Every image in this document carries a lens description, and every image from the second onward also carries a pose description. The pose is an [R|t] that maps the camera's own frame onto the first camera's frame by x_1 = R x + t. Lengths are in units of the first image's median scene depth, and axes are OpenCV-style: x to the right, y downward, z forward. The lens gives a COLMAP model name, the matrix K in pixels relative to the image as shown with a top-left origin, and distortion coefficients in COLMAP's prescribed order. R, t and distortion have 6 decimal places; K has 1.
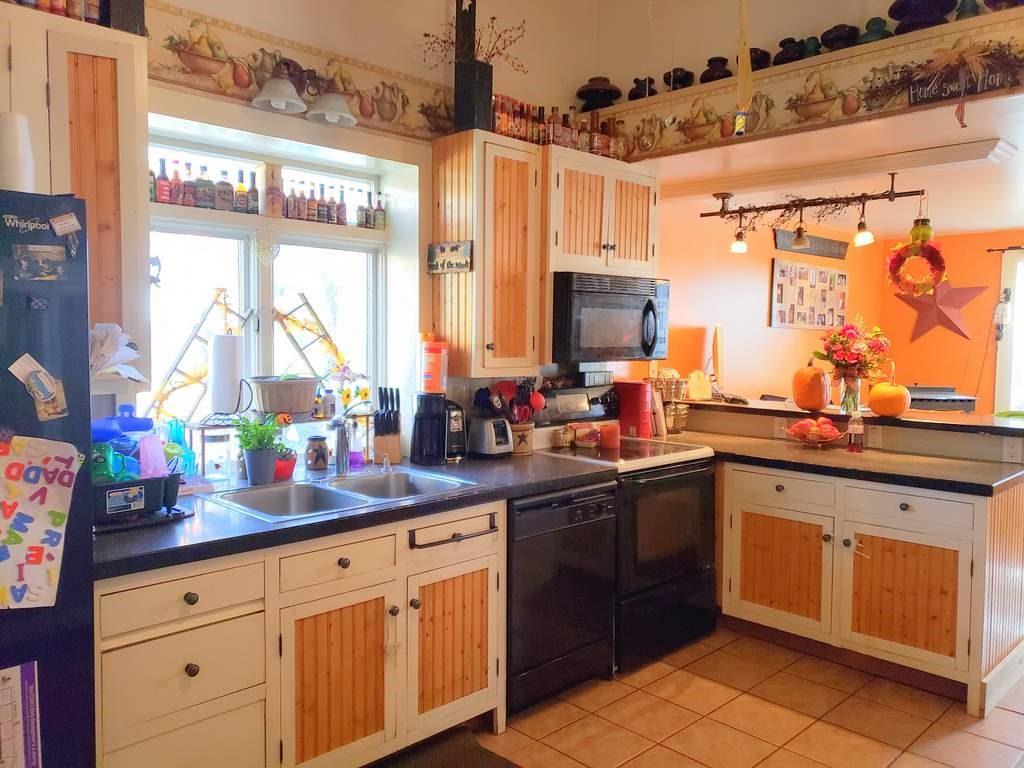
lens RADIAL K [[802.5, 0, 512.0], [0, 802.5, 384.0], [0, 0, 1]] dist [0.003901, 0.002313]
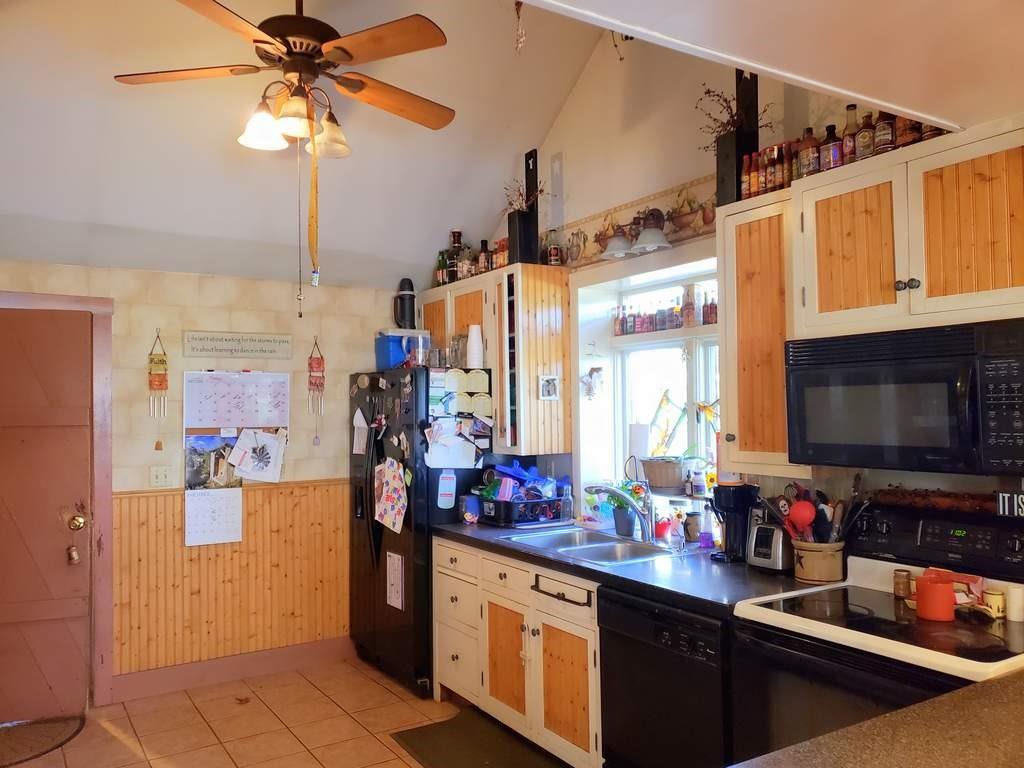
lens RADIAL K [[802.5, 0, 512.0], [0, 802.5, 384.0], [0, 0, 1]] dist [0.003901, 0.002313]
pose [[-0.228342, -0.039286, -0.972788, 1.057570], [-0.056540, 0.998034, -0.027034, -0.079918], [0.971938, 0.048829, -0.230114, 1.133371]]
